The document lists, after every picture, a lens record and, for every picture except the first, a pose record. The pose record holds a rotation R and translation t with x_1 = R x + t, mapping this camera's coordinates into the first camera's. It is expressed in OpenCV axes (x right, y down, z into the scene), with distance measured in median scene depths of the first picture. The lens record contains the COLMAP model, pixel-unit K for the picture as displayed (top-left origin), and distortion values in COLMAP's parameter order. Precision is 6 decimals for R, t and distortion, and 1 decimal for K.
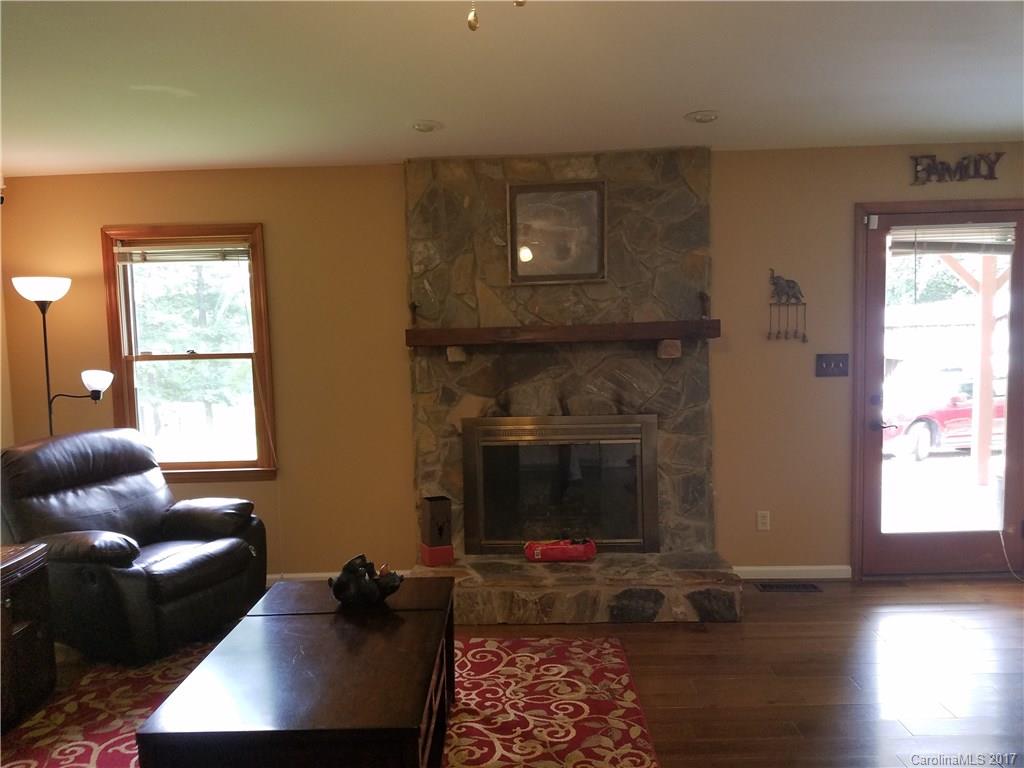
lens RADIAL K [[776.4, 0, 512.3], [0, 776.4, 394.6], [0, 0, 1]] dist [0.090376, -0.035658]
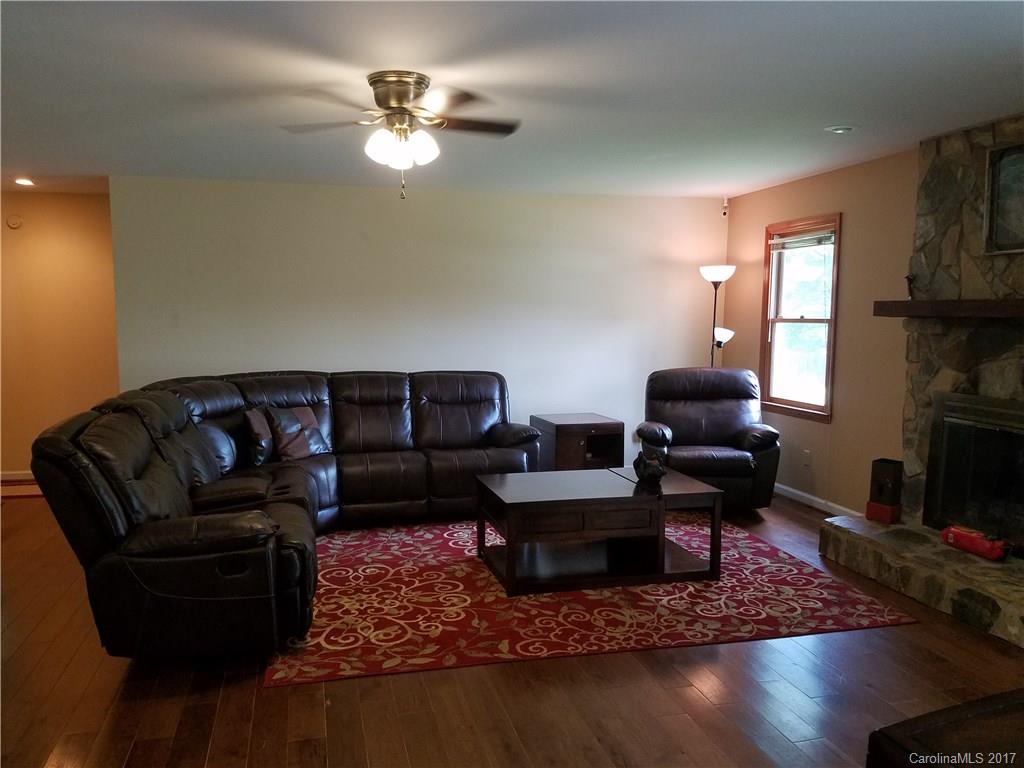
lens RADIAL K [[776.4, 0, 506.4], [0, 776.4, 383.7], [0, 0, 1]] dist [0.090376, -0.035658]
pose [[0.301015, 0.113919, -0.946790, 0.747794], [-0.078509, 0.992429, 0.094450, -0.032055], [0.950382, 0.045900, 0.307680, 0.159366]]
